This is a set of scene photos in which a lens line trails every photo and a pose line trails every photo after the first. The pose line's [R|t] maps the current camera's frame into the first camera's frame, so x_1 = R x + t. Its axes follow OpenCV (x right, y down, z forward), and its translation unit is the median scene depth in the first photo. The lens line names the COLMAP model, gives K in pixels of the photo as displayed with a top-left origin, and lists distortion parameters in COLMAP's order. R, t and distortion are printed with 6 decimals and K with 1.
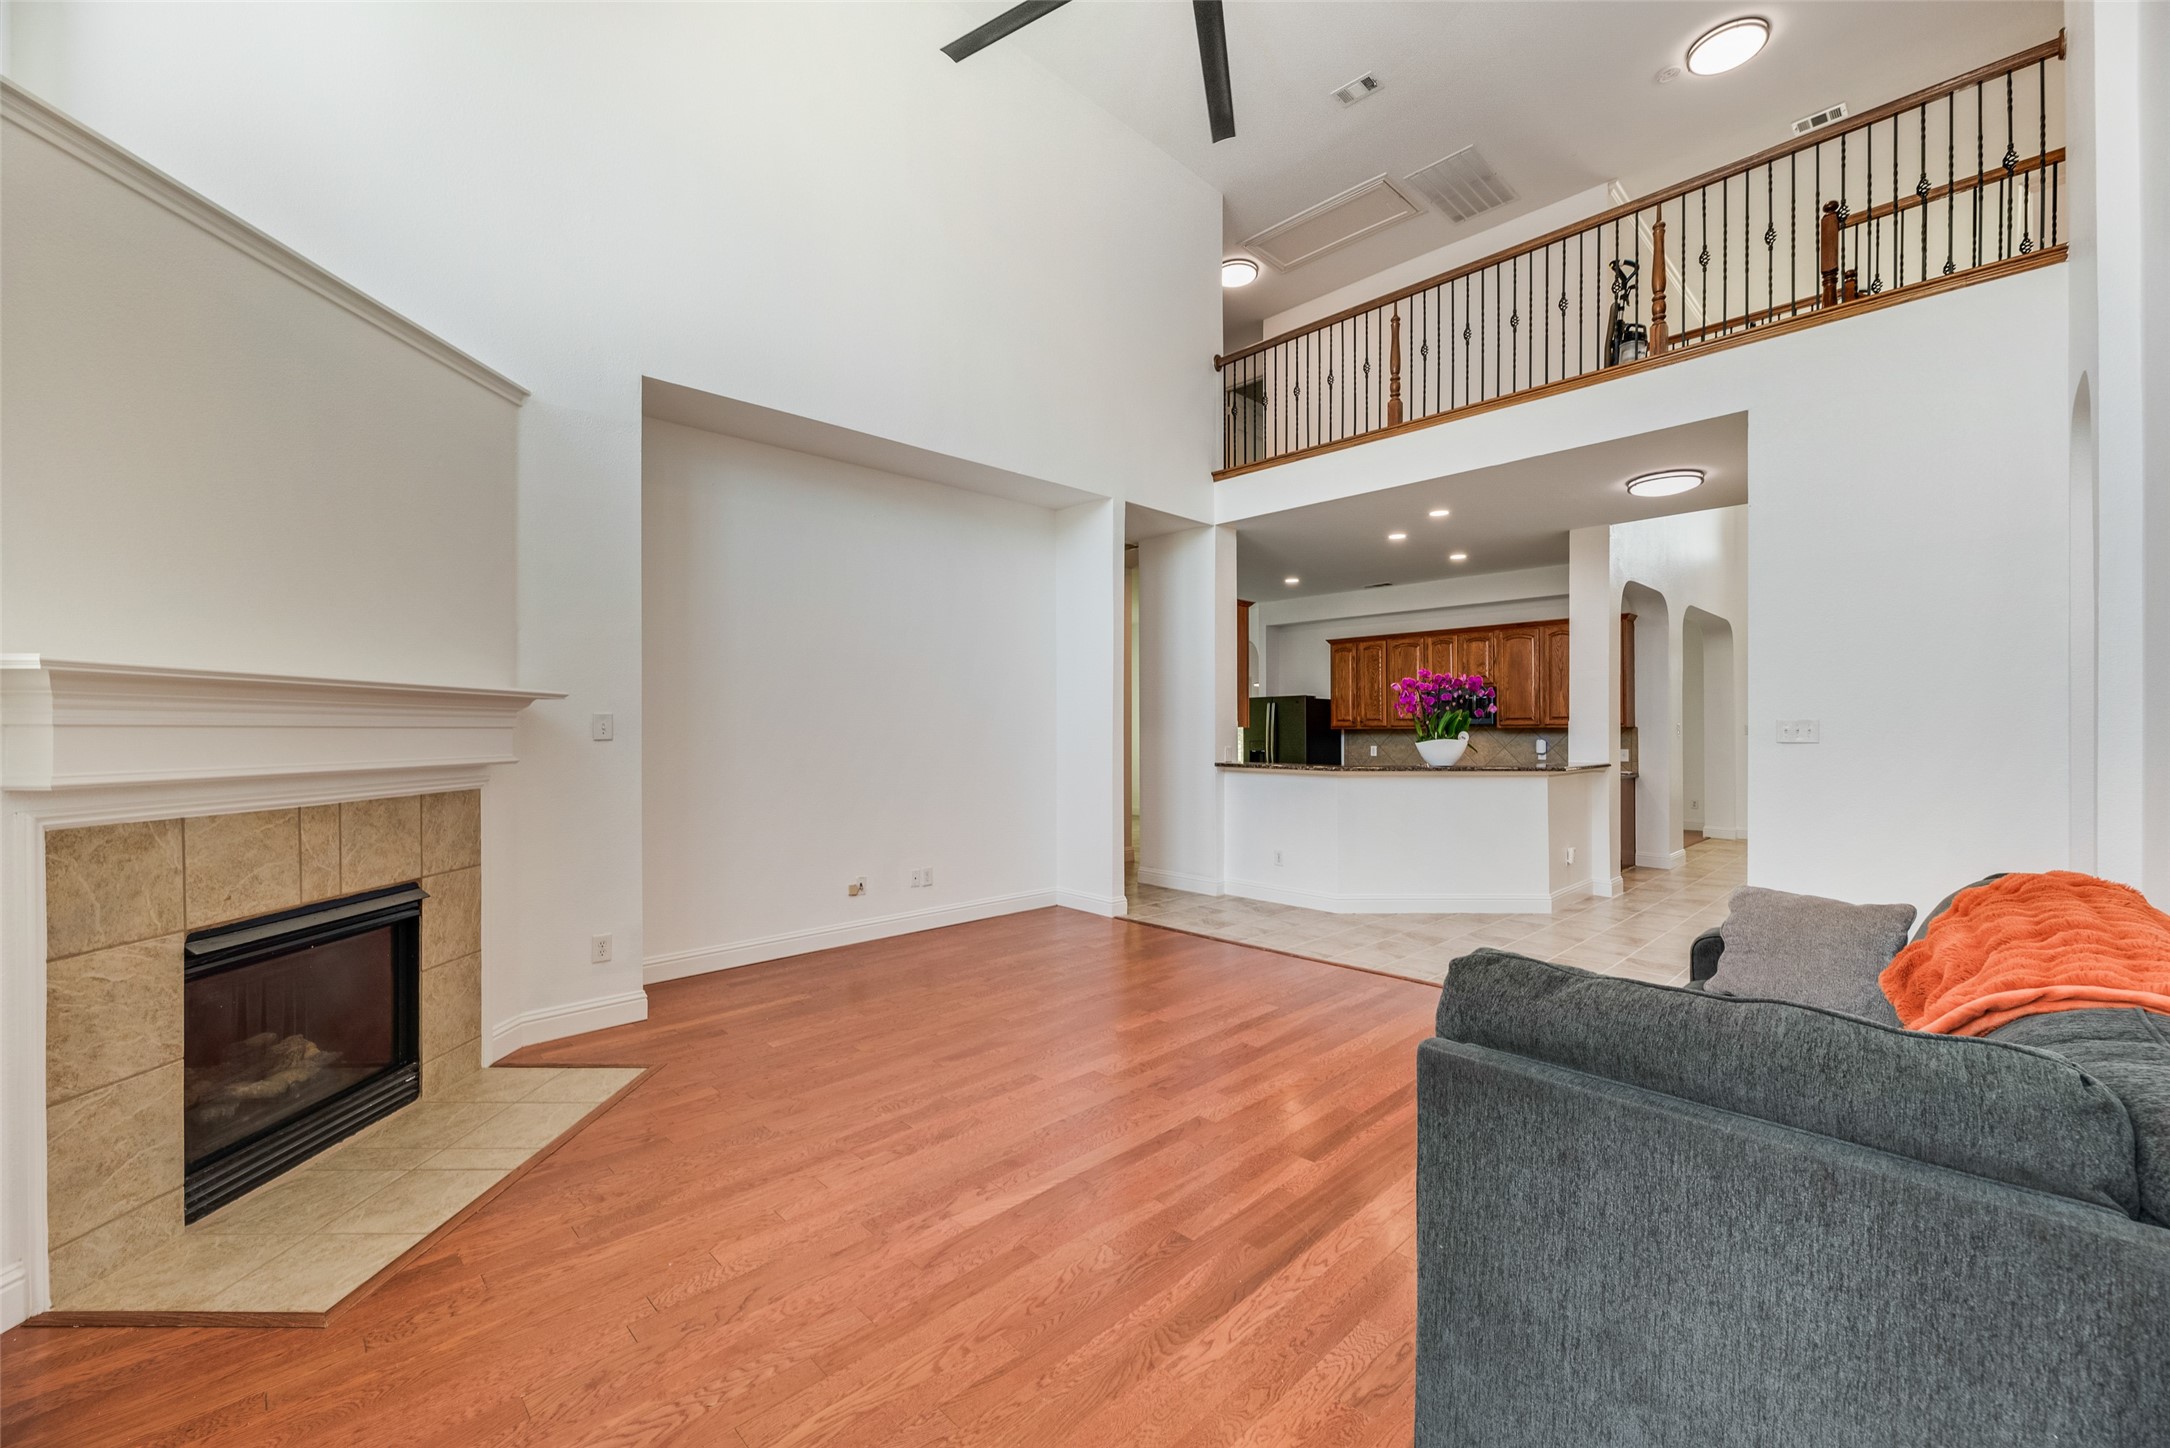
lens RADIAL K [[875.2, 0, 1081.7], [0, 875.2, 726.4], [0, 0, 1]] dist [0.001306, -0.000388]
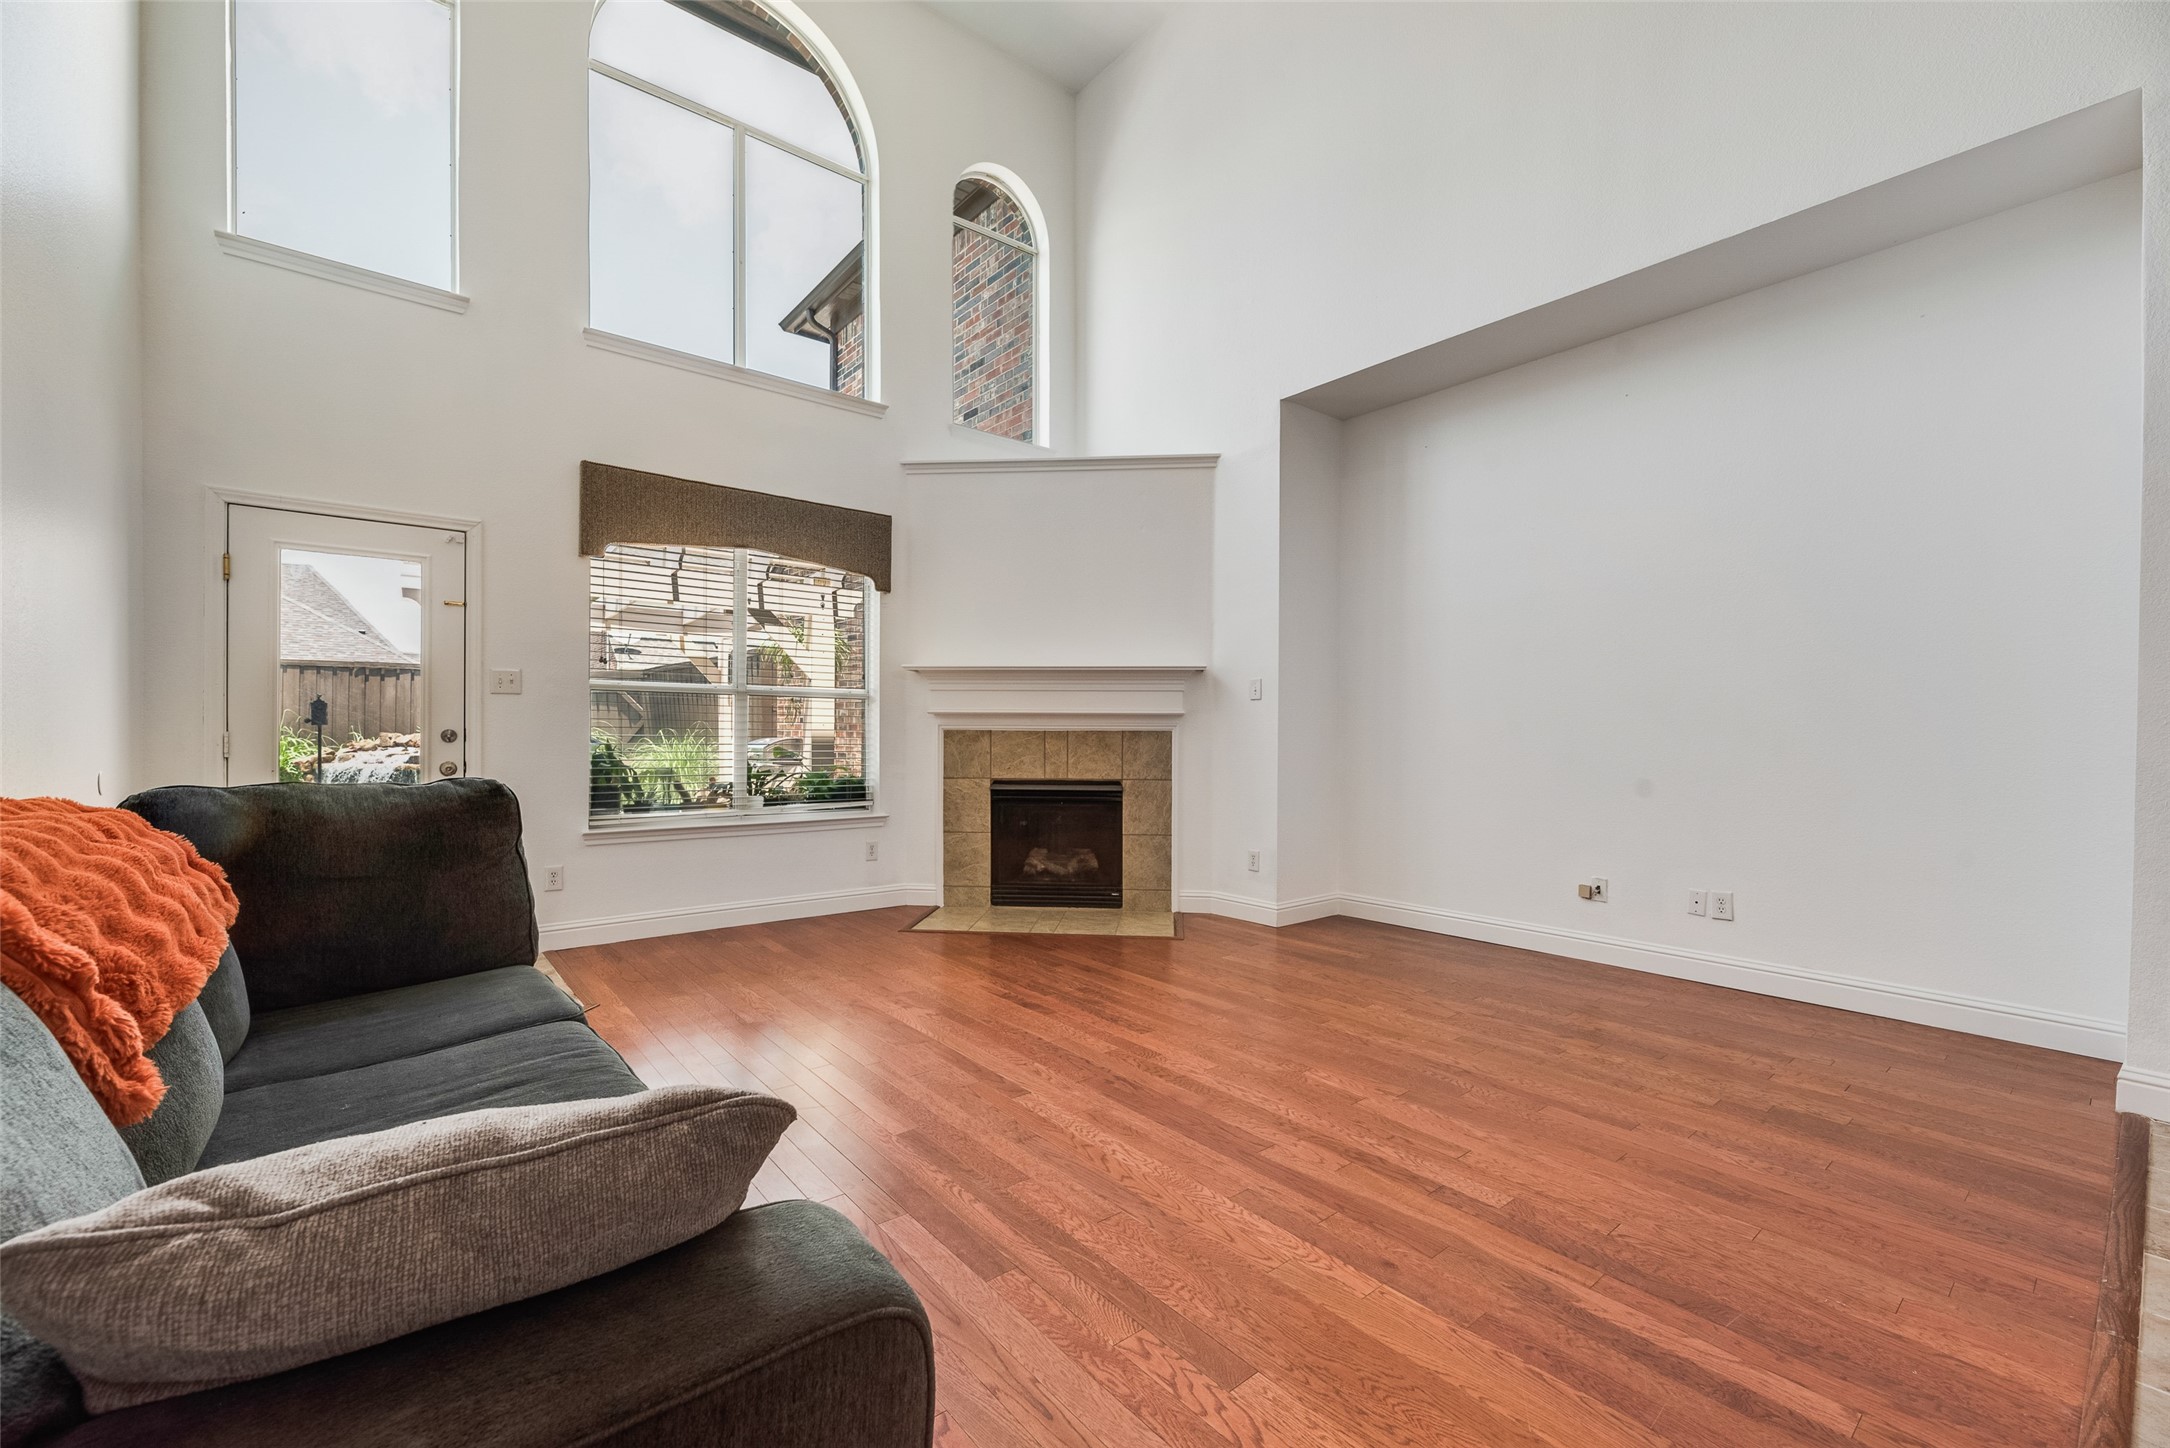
lens RADIAL K [[875.2, 0, 1084.0], [0, 875.2, 733.7], [0, 0, 1]] dist [0.001306, -0.000388]
pose [[-0.077560, 0.006209, -0.996968, 0.944810], [-0.001957, 0.999978, 0.006380, 0.071880], [0.996986, 0.002446, -0.077546, 1.050037]]
